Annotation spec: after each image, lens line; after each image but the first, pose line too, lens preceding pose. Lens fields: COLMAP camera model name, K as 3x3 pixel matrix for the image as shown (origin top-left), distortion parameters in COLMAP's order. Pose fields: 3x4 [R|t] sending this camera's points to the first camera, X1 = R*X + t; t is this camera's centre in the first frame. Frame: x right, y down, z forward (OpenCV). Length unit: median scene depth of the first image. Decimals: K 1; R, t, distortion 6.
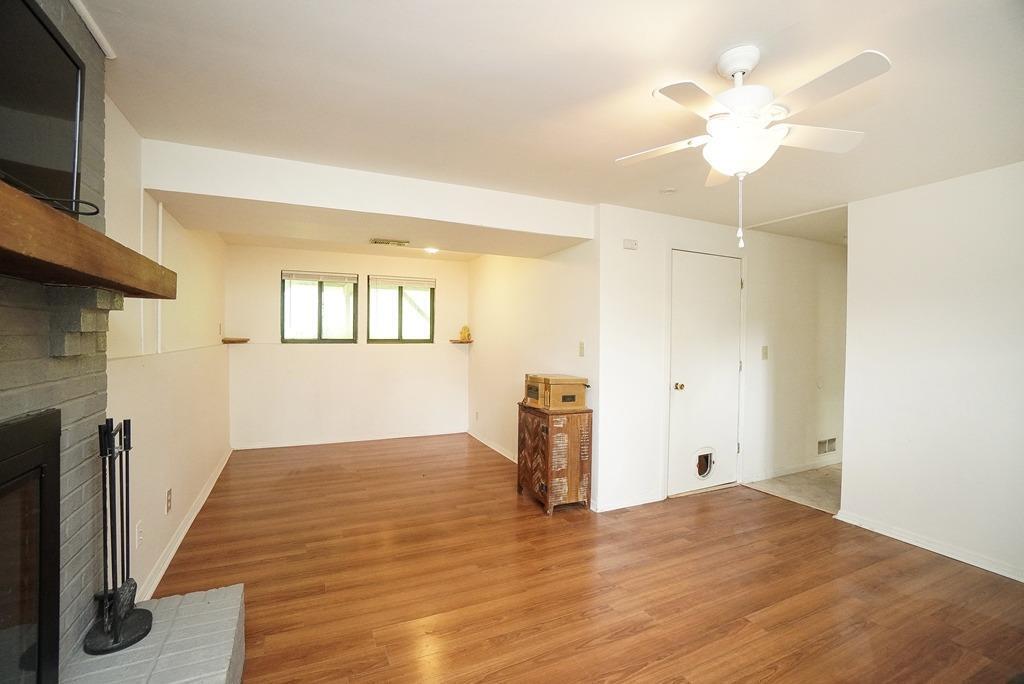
lens RADIAL K [[445.3, 0, 510.1], [0, 445.3, 343.6], [0, 0, 1]] dist [-0.000857, -0.000008]
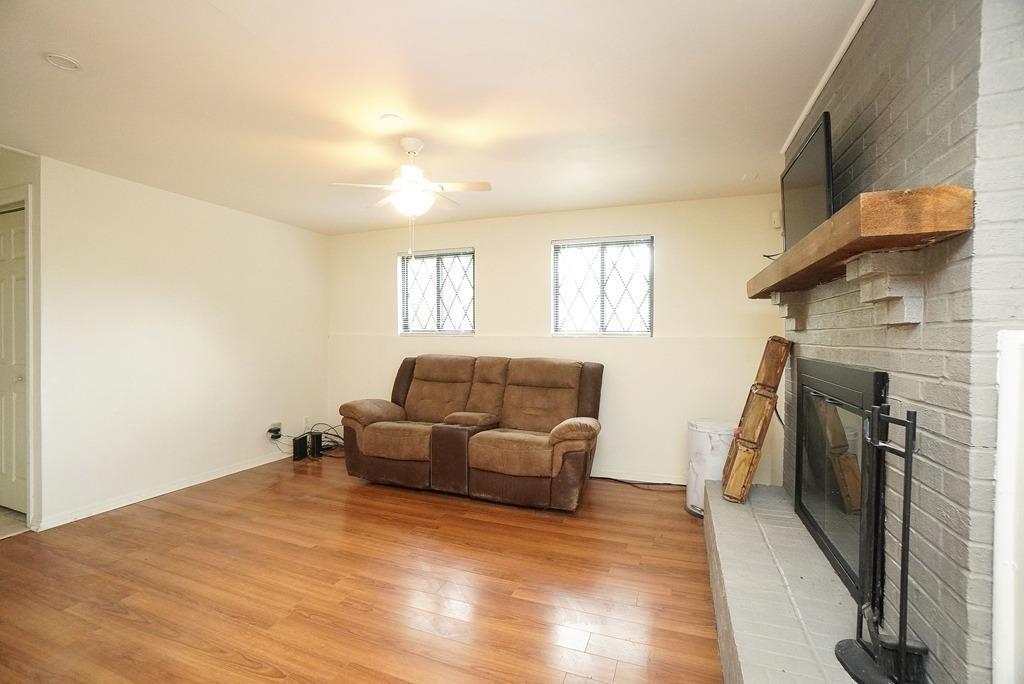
lens RADIAL K [[445.3, 0, 509.7], [0, 445.3, 341.2], [0, 0, 1]] dist [-0.000857, -0.000008]
pose [[-0.681291, -0.013515, 0.731887, -0.535444], [0.000641, 0.999818, 0.019059, 0.034383], [-0.732012, 0.013454, -0.681159, 1.094461]]
